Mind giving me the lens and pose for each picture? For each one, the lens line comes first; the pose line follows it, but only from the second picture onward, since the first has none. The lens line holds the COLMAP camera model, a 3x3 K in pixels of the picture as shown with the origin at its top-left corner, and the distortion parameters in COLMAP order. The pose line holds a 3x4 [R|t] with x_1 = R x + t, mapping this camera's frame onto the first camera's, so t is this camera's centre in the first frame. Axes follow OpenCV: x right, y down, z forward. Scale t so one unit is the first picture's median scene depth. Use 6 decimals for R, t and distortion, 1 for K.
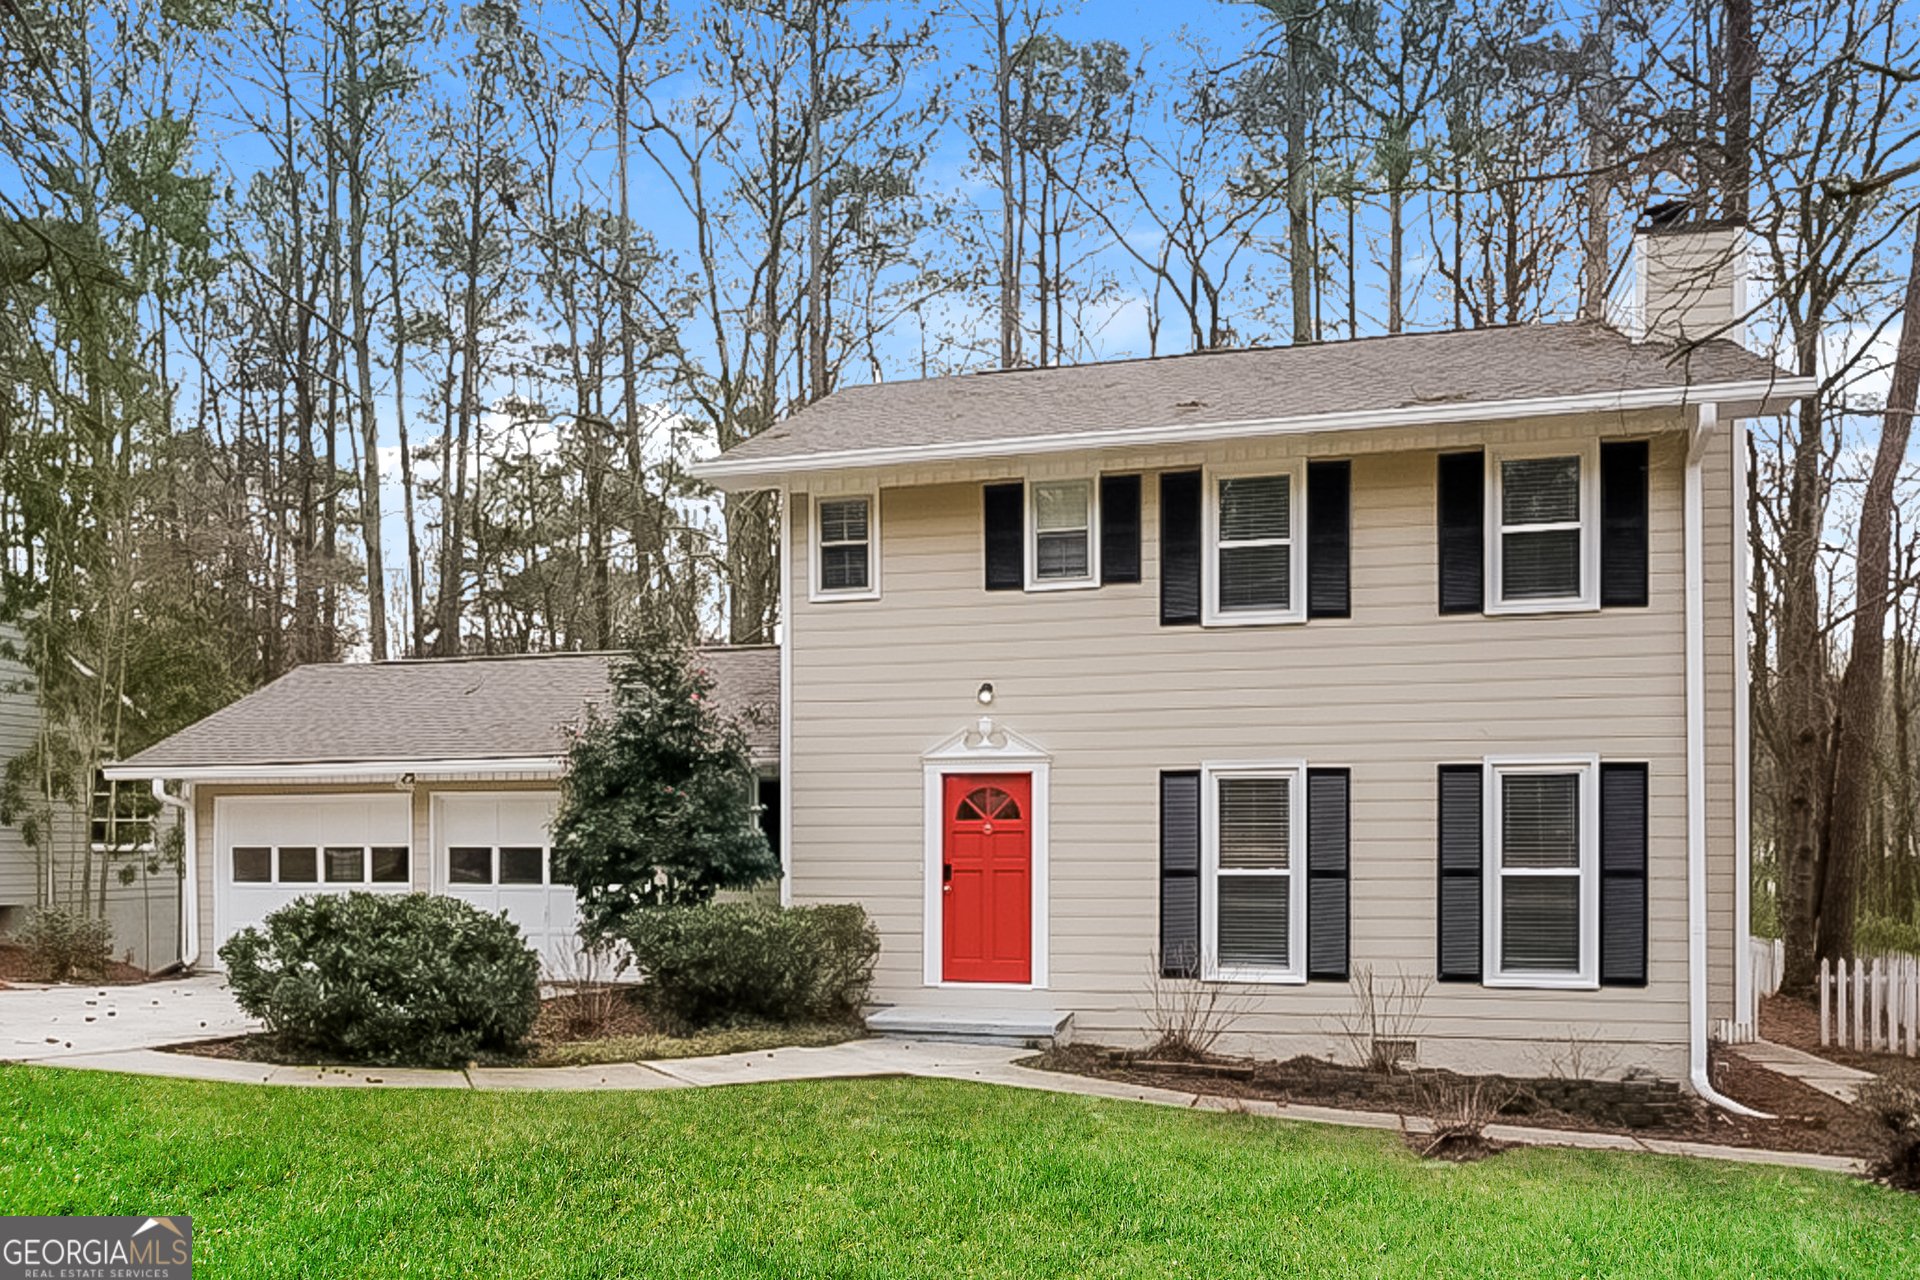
lens RADIAL K [[1091.4, 0, 971.2], [0, 1091.4, 624.9], [0, 0, 1]] dist [0.010369, 0.000504]
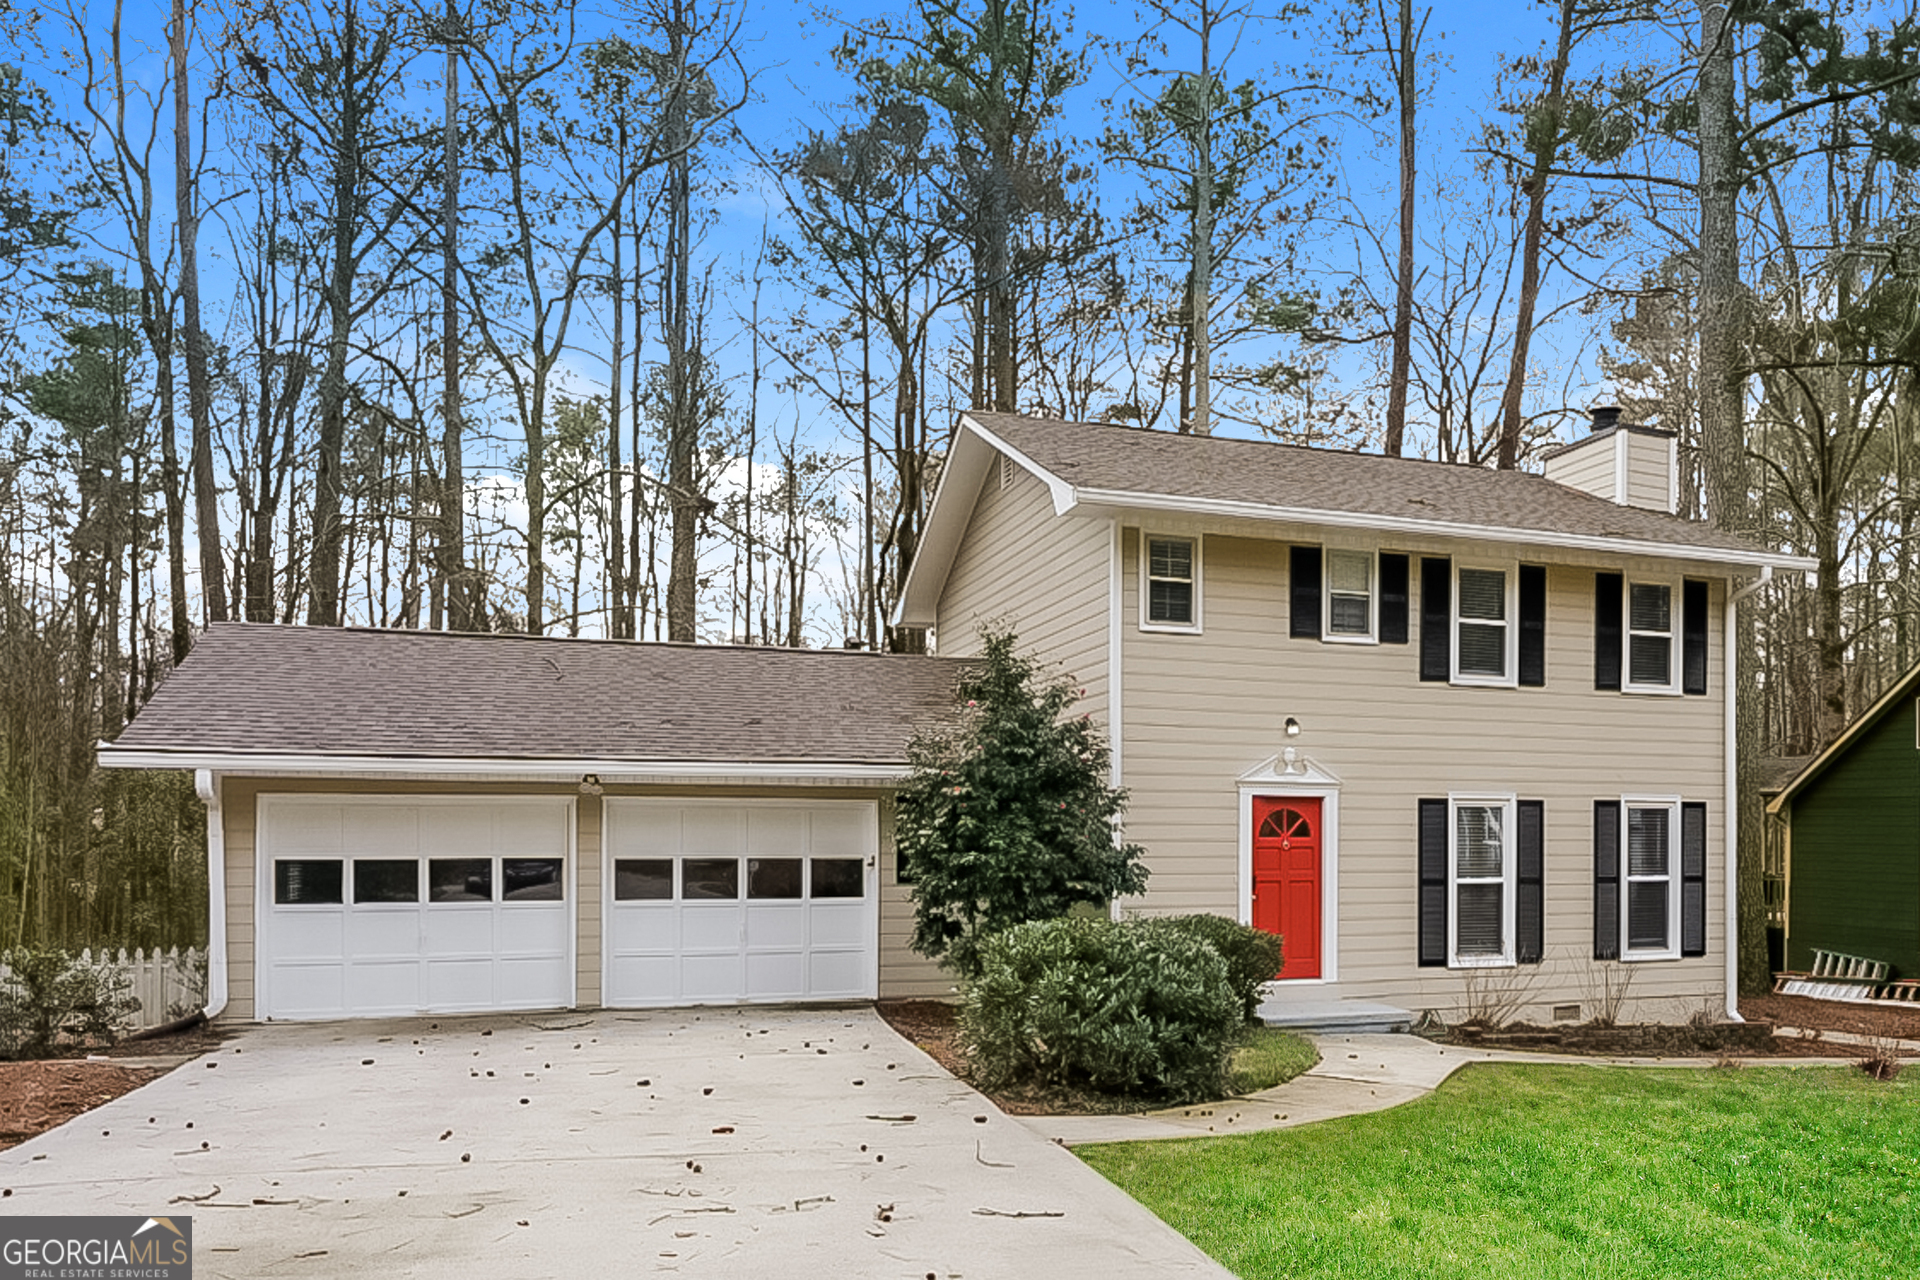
lens RADIAL K [[1077.0, 0, 960.0], [0, 1077.0, 640.0], [0, 0, 1]] dist [-0.000841, -0.000415]
pose [[0.889926, 0.093243, 0.446473, -0.825257], [-0.090476, 0.995517, -0.027568, 0.035137], [-0.447042, -0.015862, 0.894372, 0.147869]]
